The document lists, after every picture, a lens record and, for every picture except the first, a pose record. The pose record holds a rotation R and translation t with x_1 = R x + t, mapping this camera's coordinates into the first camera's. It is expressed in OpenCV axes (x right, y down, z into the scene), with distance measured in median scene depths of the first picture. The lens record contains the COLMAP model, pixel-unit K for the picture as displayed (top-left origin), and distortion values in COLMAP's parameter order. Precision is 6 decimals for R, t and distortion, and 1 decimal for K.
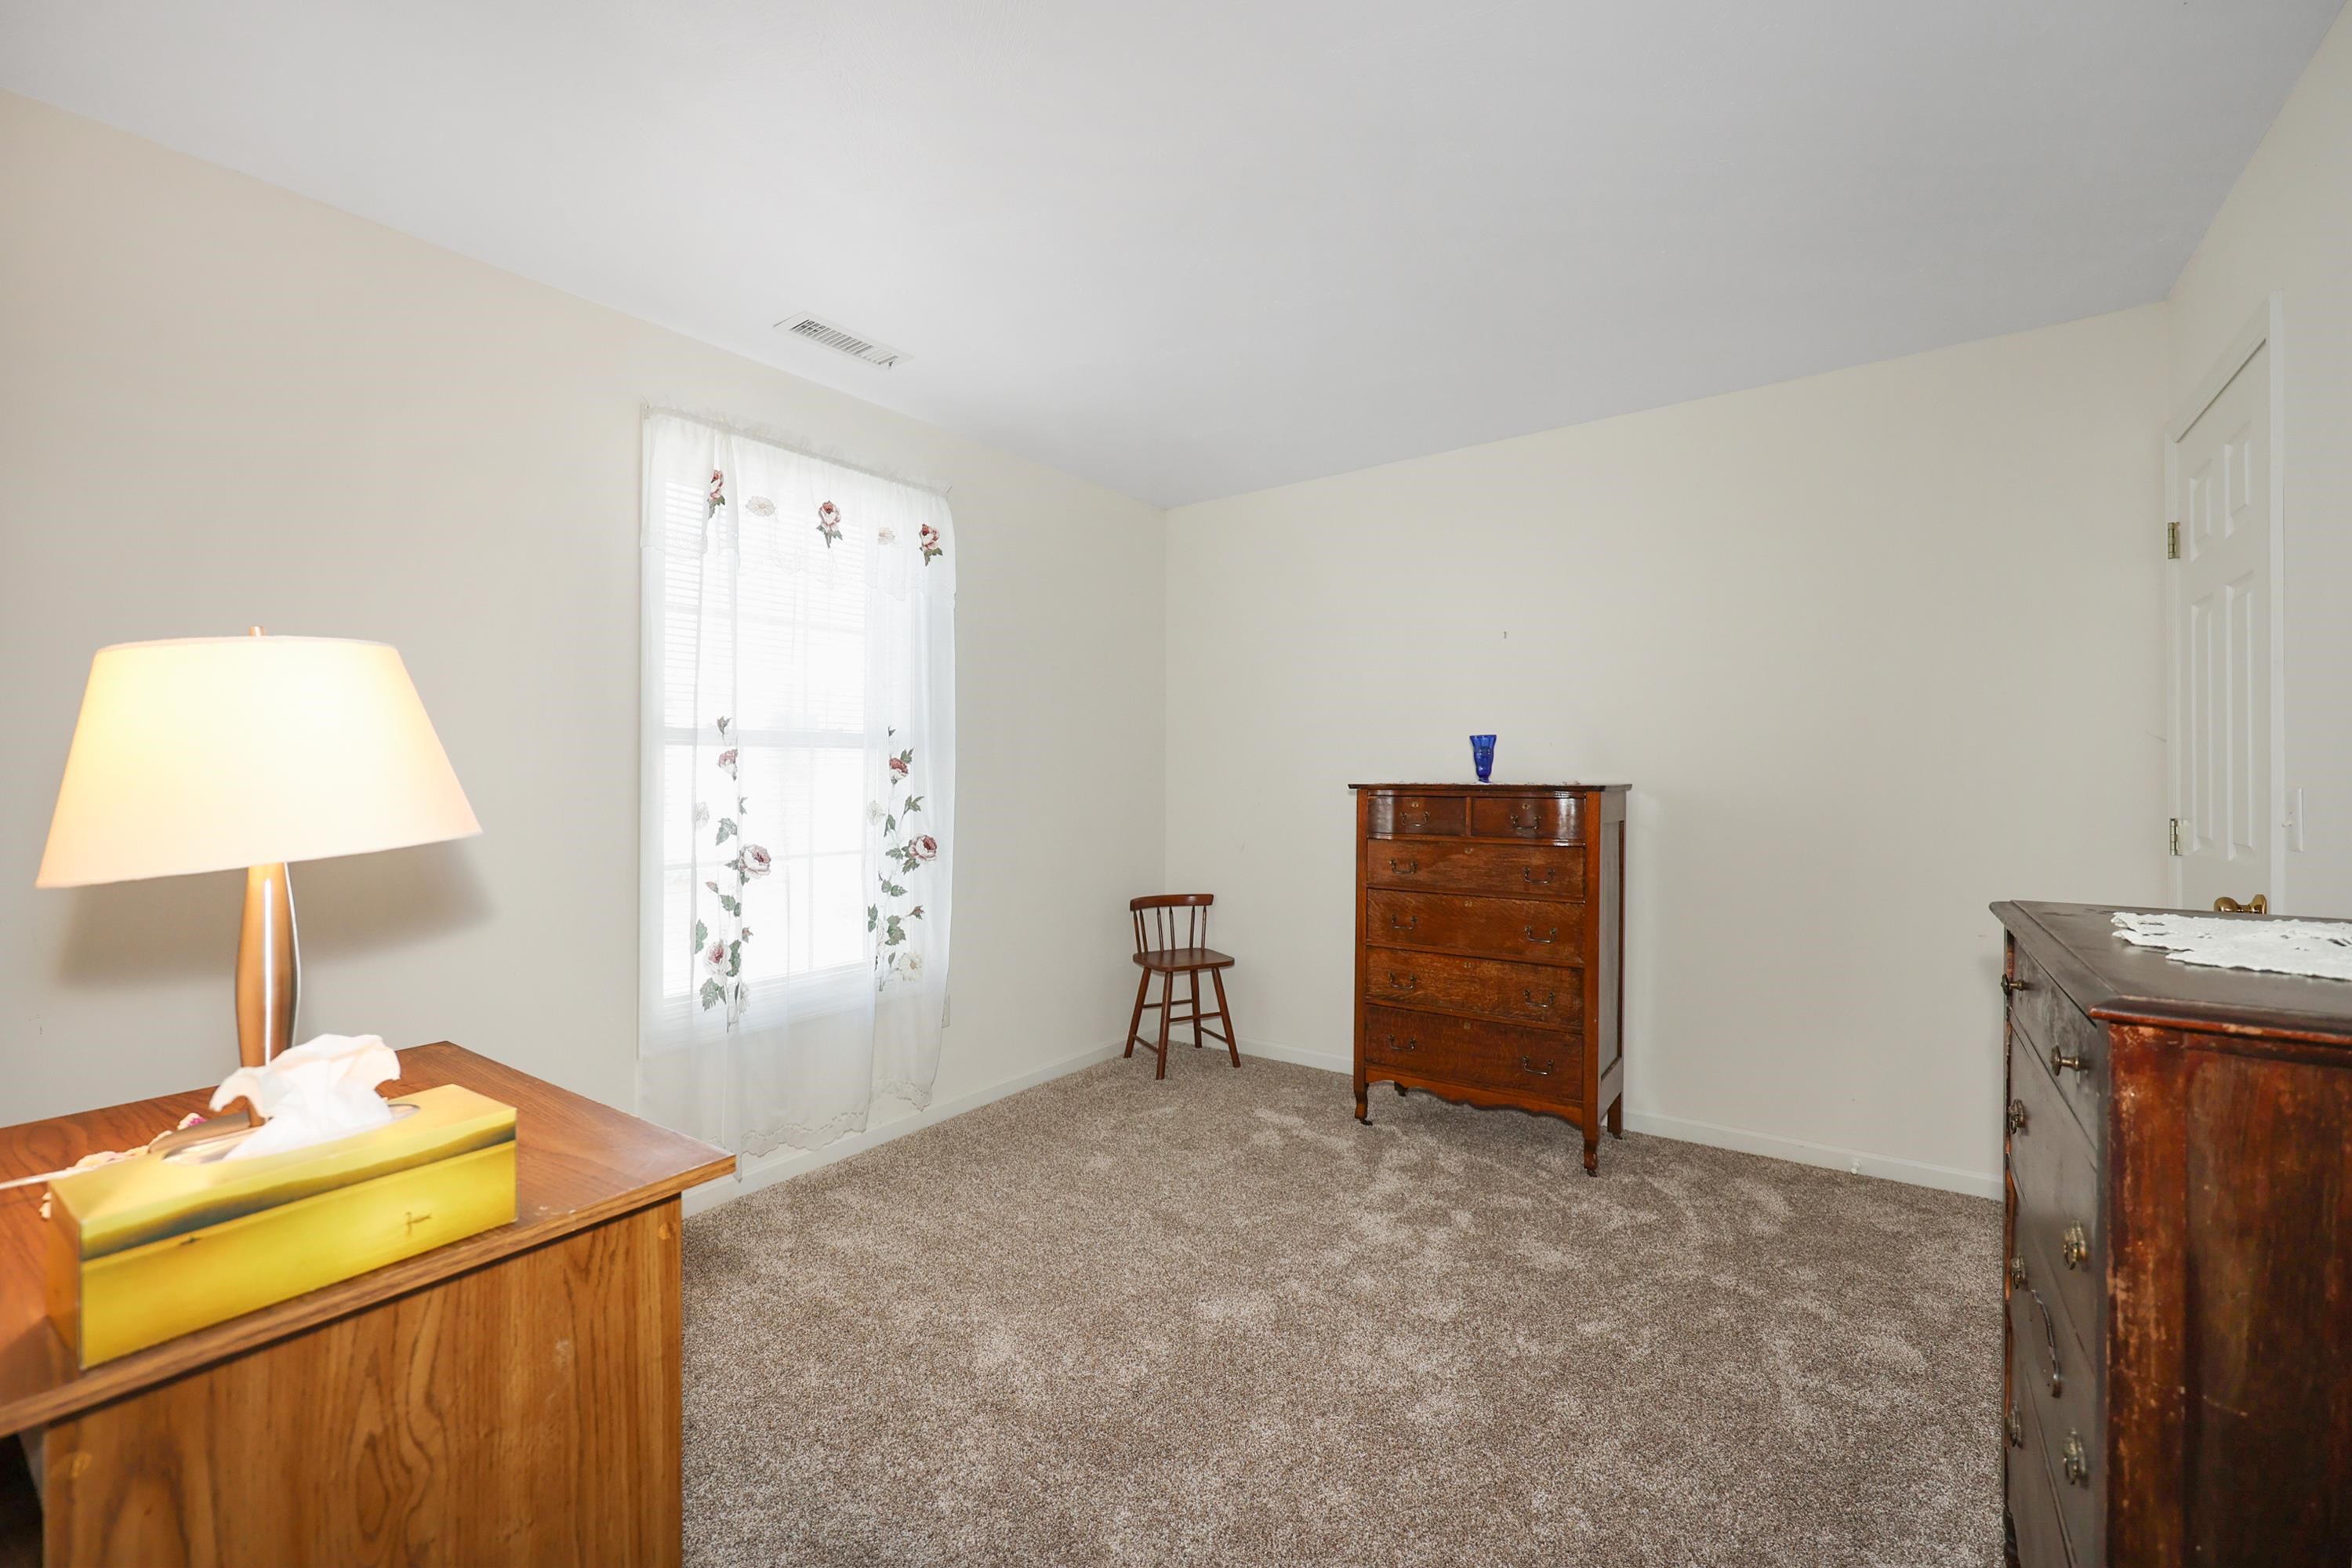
lens RADIAL K [[984.7, 0, 1173.0], [0, 984.7, 759.3], [0, 0, 1]] dist [0.007155, 0.000213]
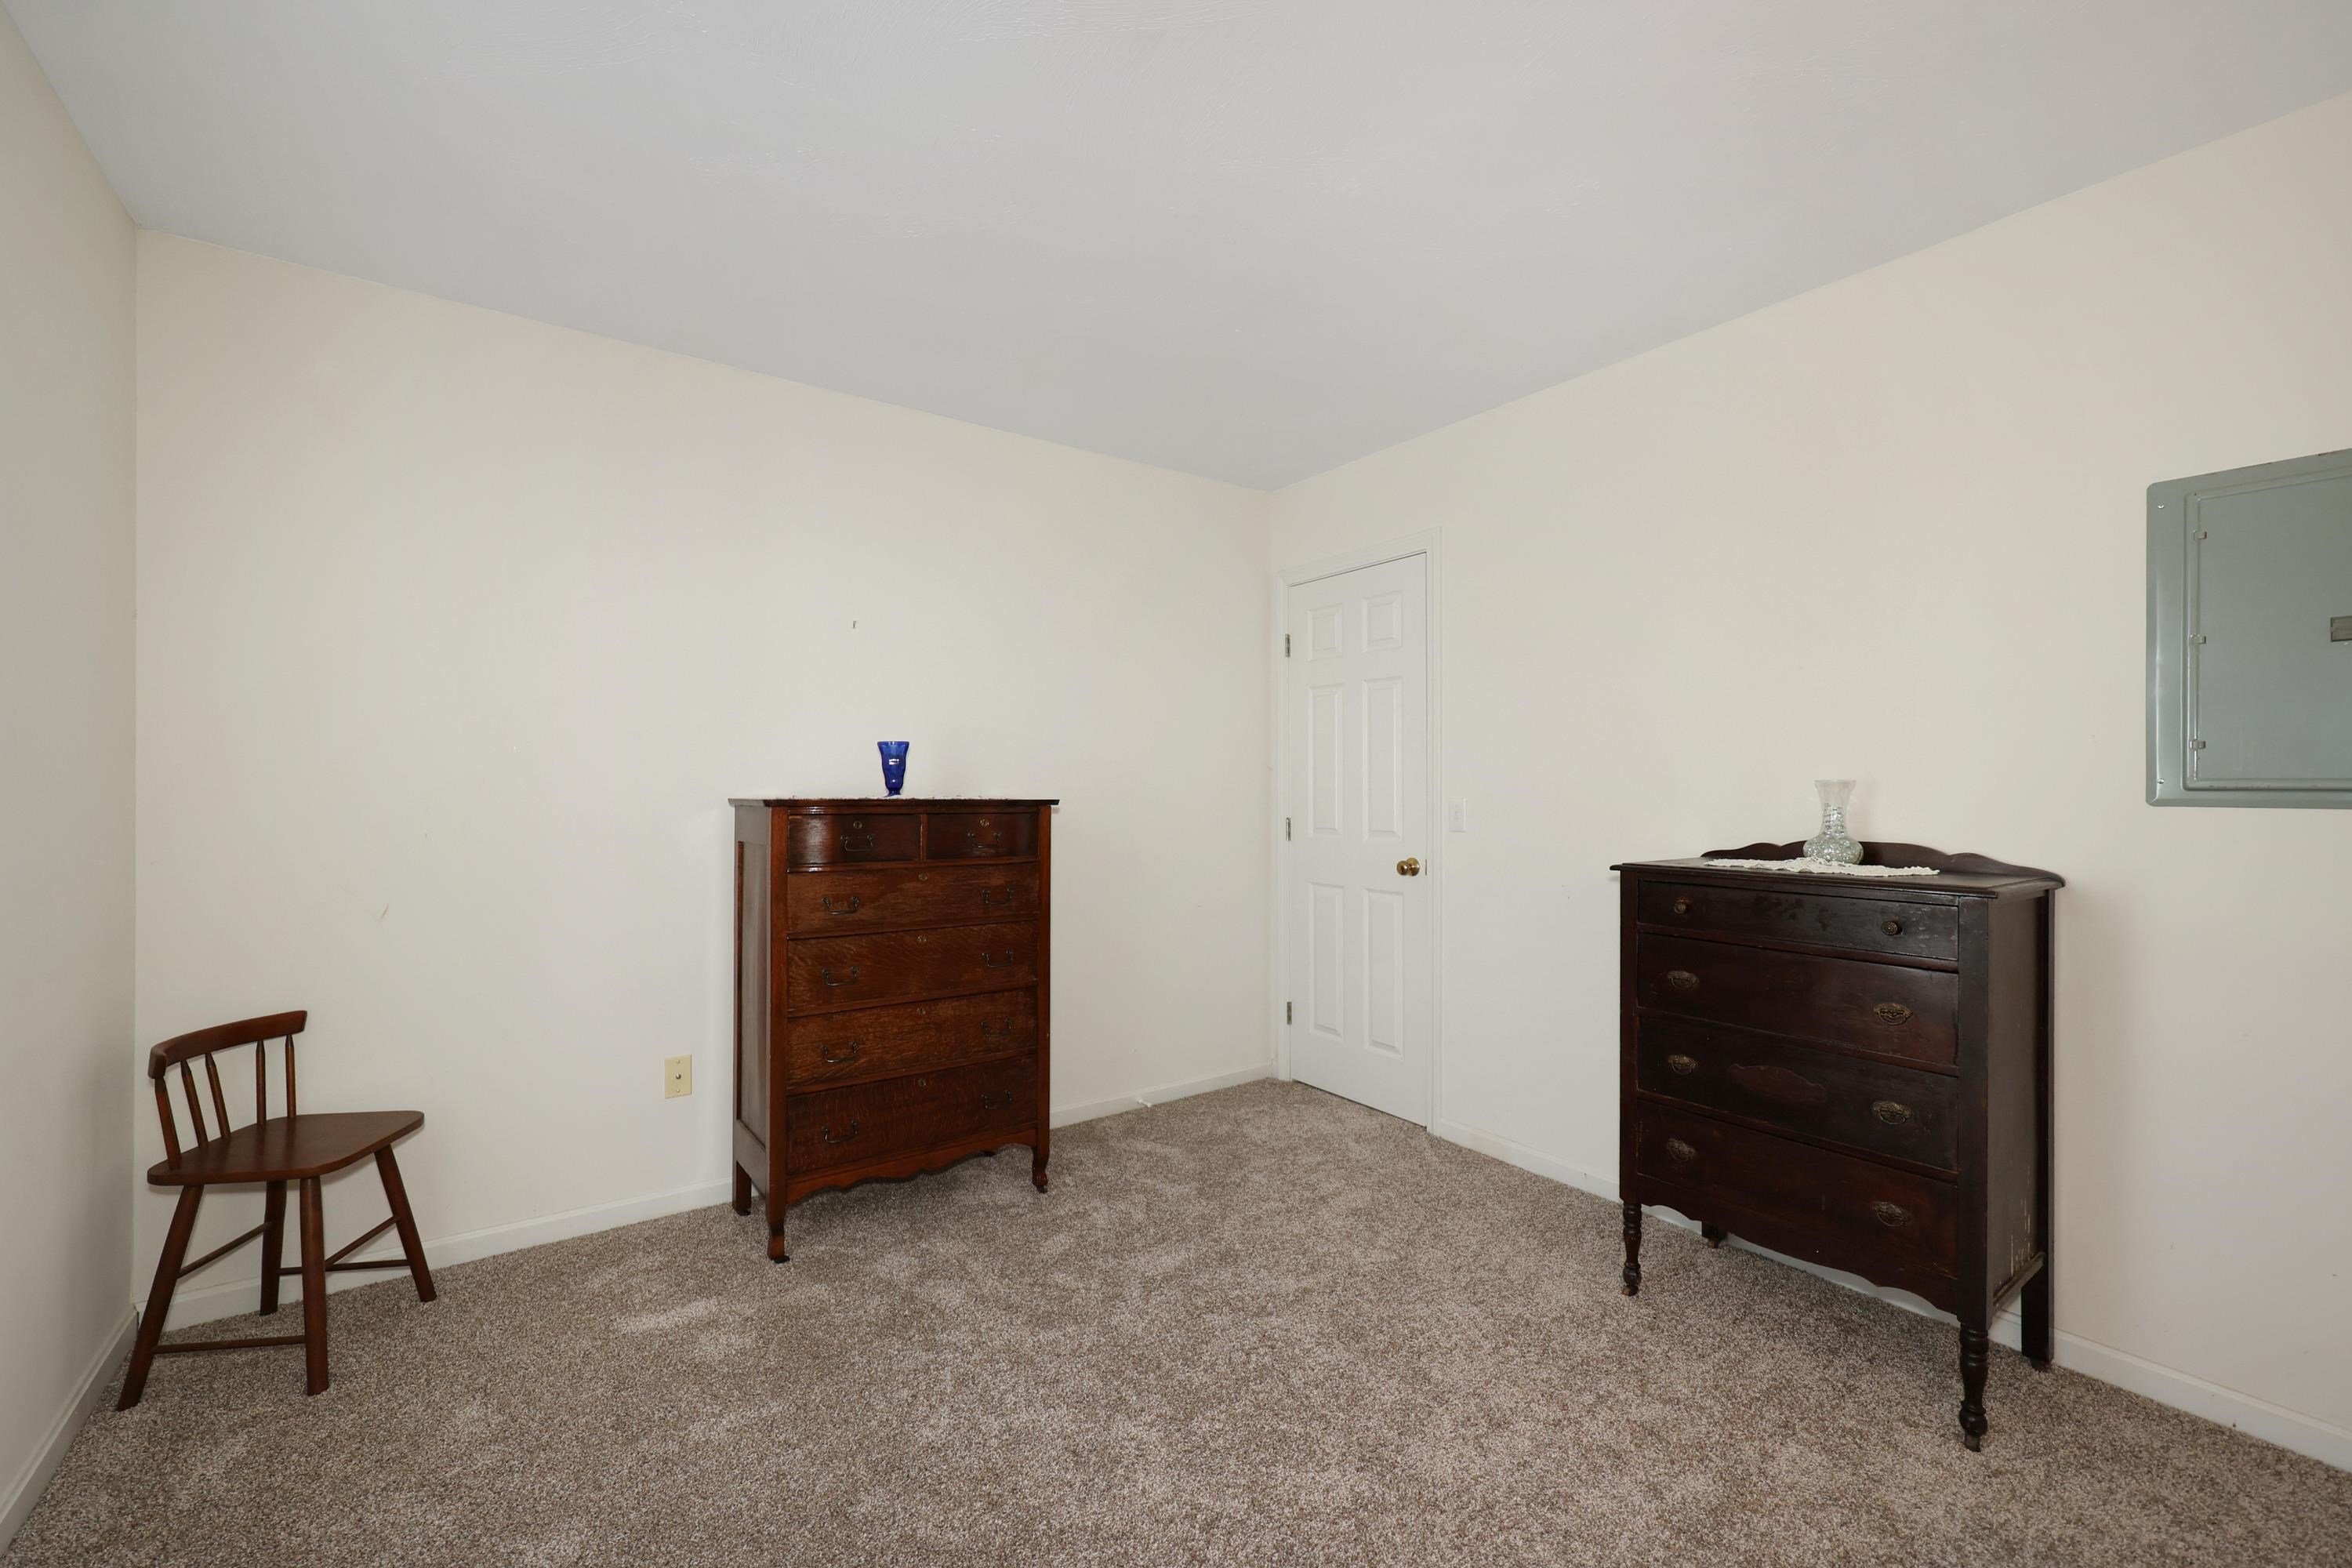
lens RADIAL K [[984.7, 0, 1174.7], [0, 984.7, 801.3], [0, 0, 1]] dist [0.007155, 0.000213]
pose [[0.298594, -0.000623, 0.954380, -0.427853], [-0.016546, 0.999846, 0.005829, 0.018172], [-0.954237, -0.017532, 0.298538, 0.517528]]
